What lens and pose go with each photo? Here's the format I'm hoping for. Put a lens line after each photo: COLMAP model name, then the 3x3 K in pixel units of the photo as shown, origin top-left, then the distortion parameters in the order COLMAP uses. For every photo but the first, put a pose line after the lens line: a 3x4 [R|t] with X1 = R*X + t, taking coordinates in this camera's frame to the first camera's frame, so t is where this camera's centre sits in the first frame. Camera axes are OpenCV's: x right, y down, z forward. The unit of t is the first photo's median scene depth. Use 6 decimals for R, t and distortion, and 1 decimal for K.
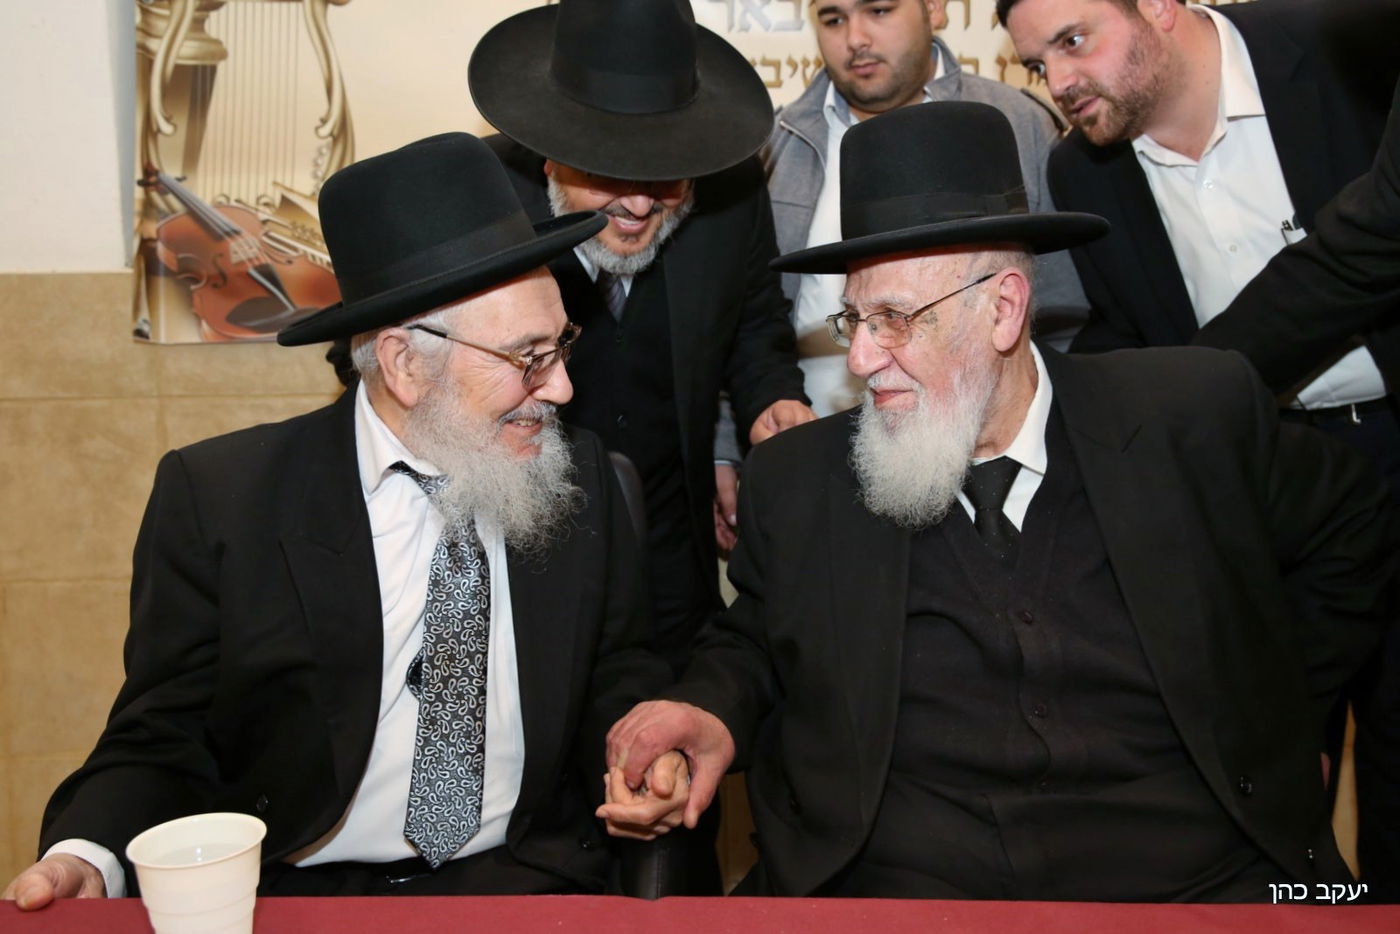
lens RADIAL K [[1253.3, 0, 698.7], [0, 1253.3, 466.2], [0, 0, 1]] dist [0.003908, 0.005891]
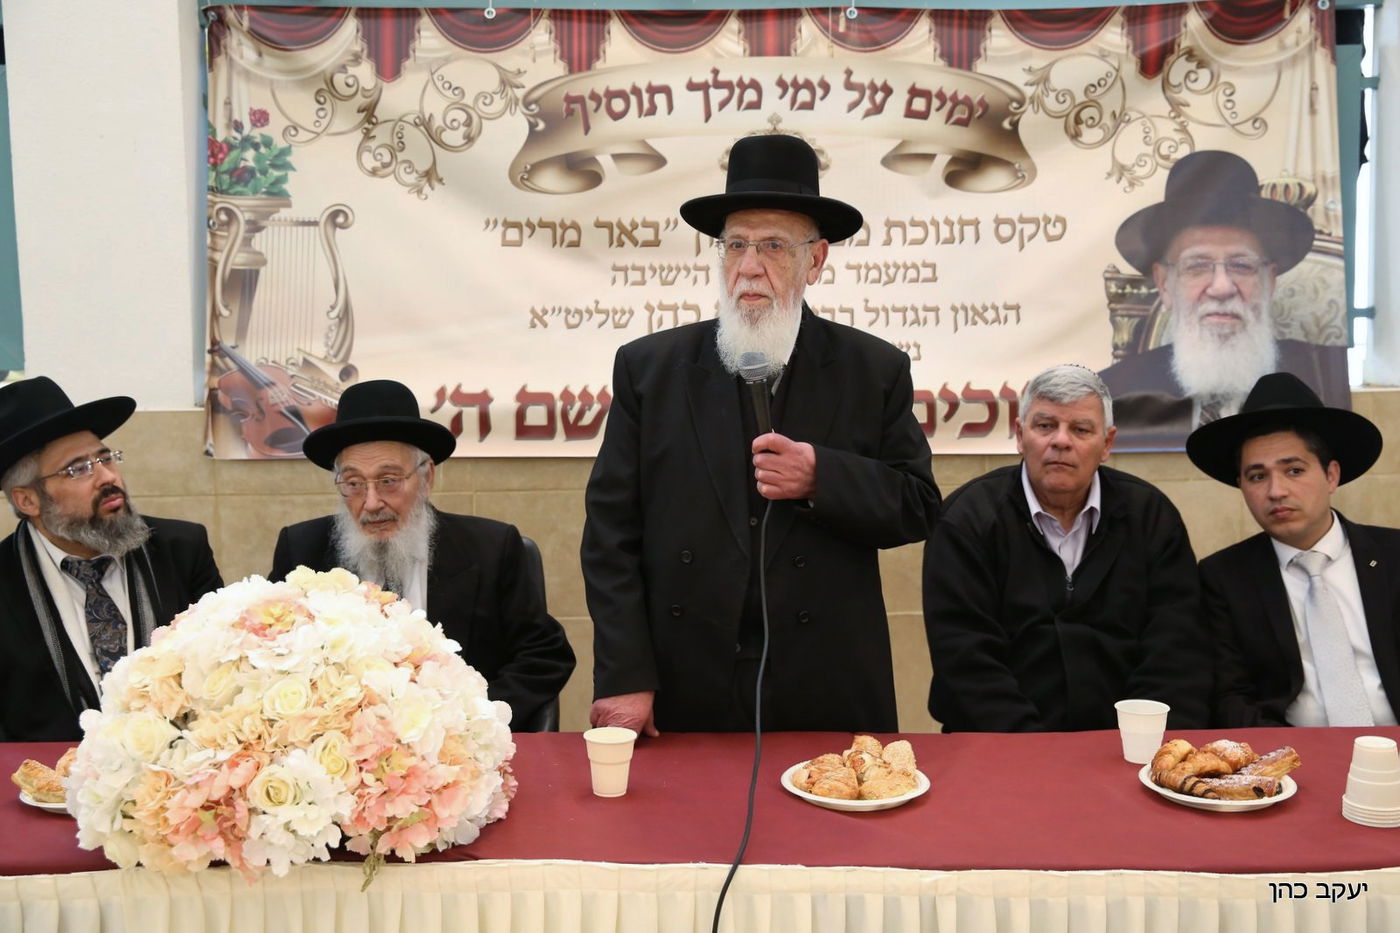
lens RADIAL K [[1520.6, 0, 695.3], [0, 1520.6, 464.0], [0, 0, 1]] dist [-0.008023, 0.000000]
pose [[0.998462, 0.001033, 0.055428, 0.026127], [0.000571, 0.999582, -0.028907, -0.040716], [-0.055435, 0.028894, 0.998044, -0.794450]]
